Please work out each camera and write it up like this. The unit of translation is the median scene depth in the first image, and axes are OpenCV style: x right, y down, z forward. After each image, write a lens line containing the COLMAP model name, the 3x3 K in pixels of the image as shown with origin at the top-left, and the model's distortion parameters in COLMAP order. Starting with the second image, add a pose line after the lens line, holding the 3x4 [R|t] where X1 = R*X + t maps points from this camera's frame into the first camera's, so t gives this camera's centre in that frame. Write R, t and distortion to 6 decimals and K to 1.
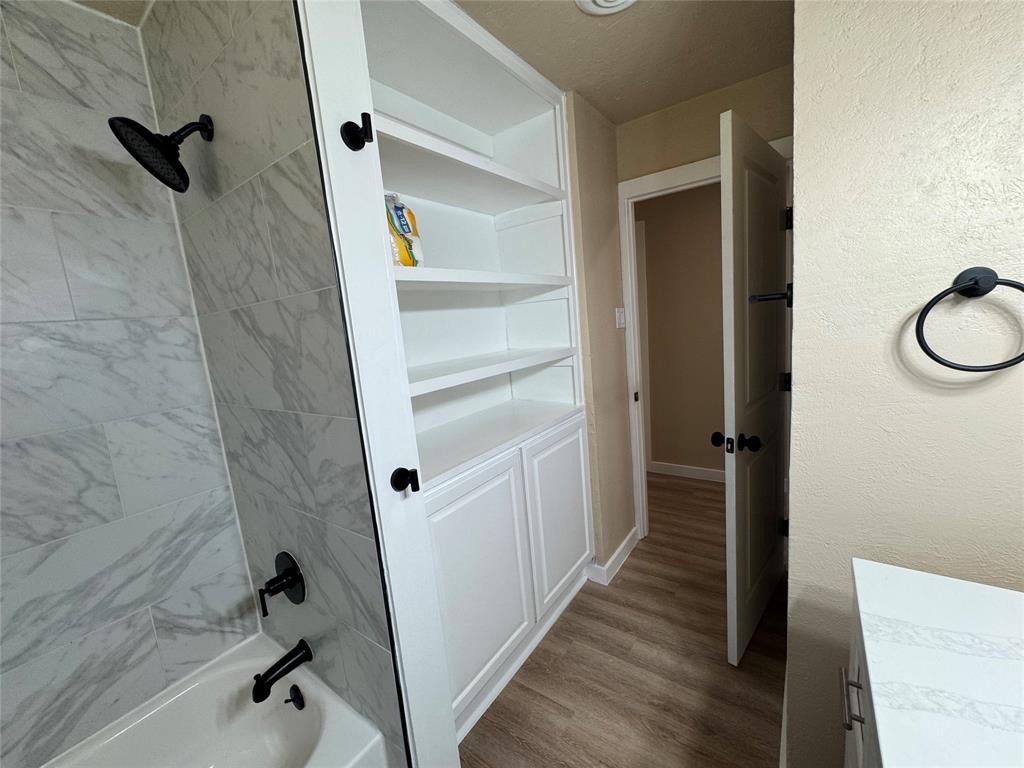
lens RADIAL K [[412.5, 0, 512.0], [0, 412.5, 384.0], [0, 0, 1]] dist [-0.001122, 0.000047]
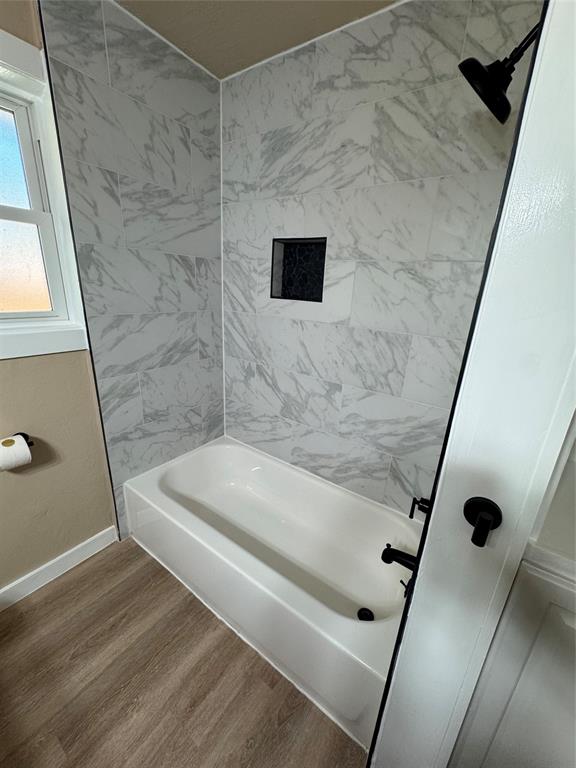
lens RADIAL K [[309.4, 0, 288.0], [0, 309.4, 384.0], [0, 0, 1]] dist [-0.001122, 0.000047]
pose [[-0.007886, 0.390471, -0.920581, 0.101807], [-0.202038, 0.901002, 0.383897, -0.080116], [0.979346, 0.189019, 0.071785, 0.502477]]
